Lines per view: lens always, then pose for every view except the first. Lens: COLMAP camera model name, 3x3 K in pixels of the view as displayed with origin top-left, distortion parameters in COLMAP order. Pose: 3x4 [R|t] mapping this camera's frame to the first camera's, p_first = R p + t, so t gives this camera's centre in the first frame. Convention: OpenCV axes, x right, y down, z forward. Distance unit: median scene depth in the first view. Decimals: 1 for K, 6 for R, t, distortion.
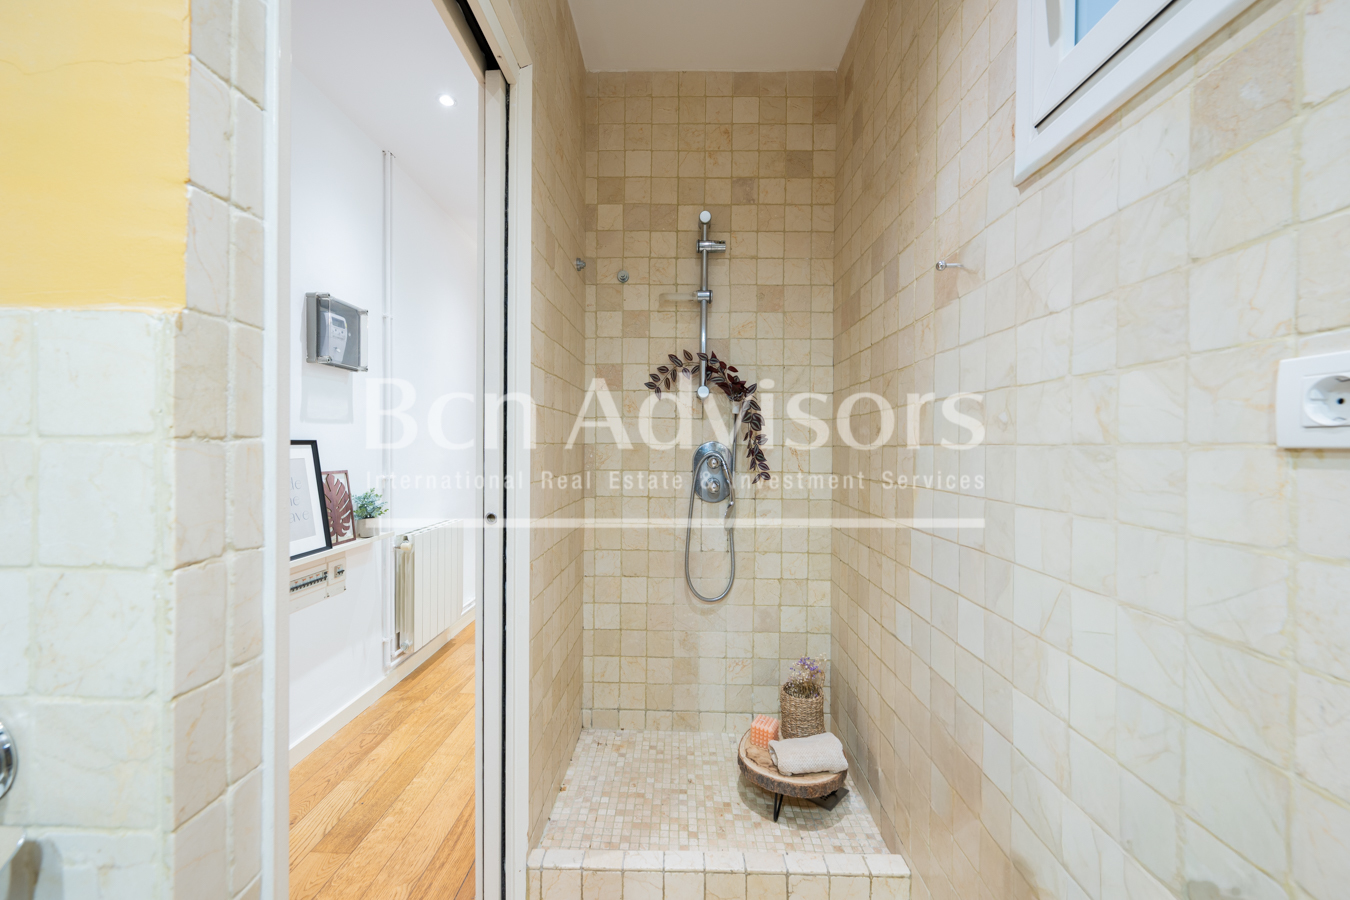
lens RADIAL K [[536.7, 0, 673.0], [0, 536.7, 448.5], [0, 0, 1]] dist [-0.002106, 0.000612]
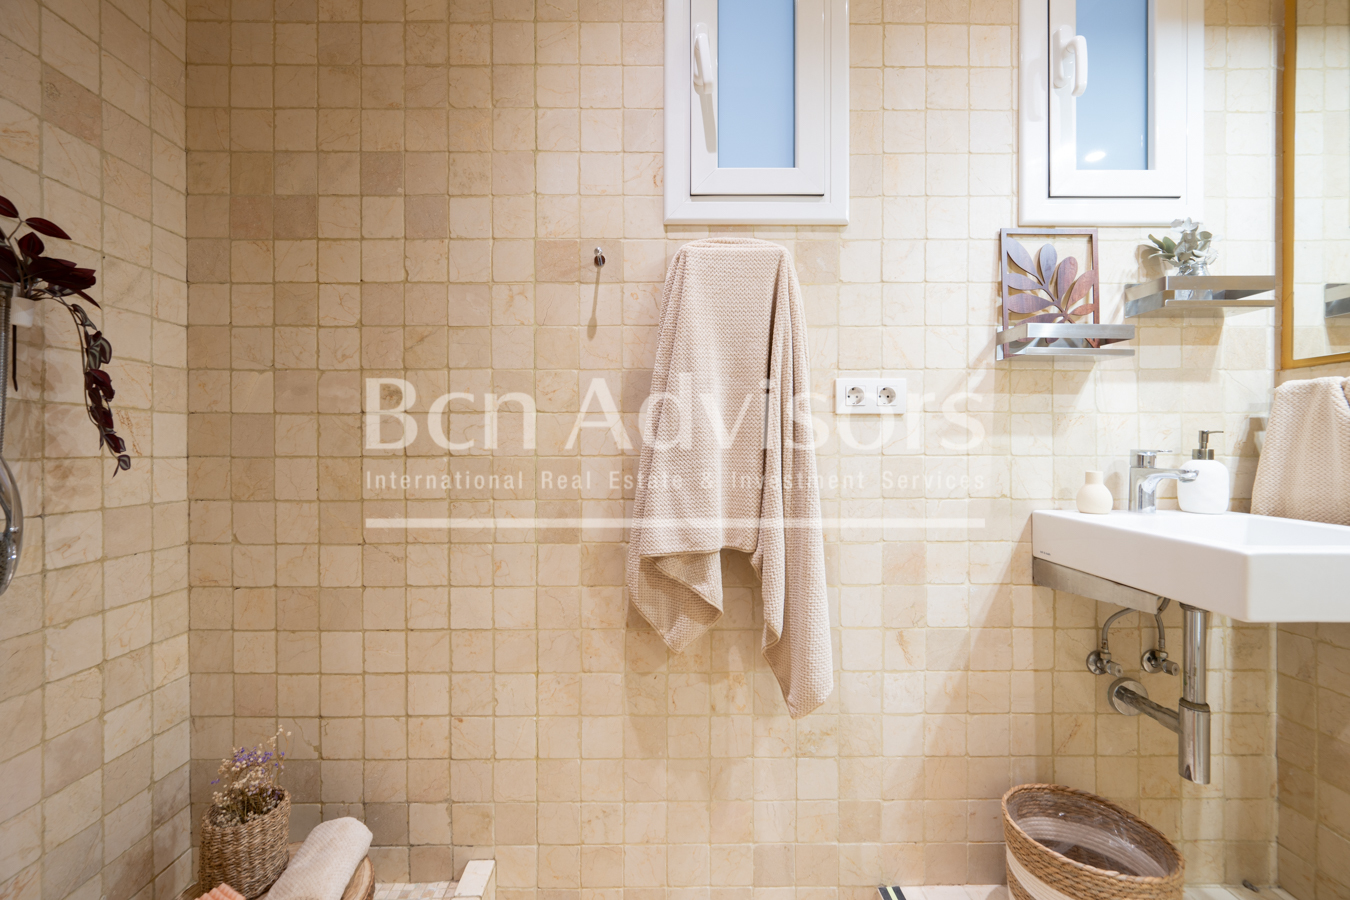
lens RADIAL K [[536.7, 0, 668.4], [0, 536.7, 451.5], [0, 0, 1]] dist [-0.002106, 0.000612]
pose [[-0.034379, -0.012450, 0.999331, -0.336492], [0.005476, 0.999905, 0.012646, 0.034877], [-0.999394, 0.005907, -0.034307, 0.470585]]
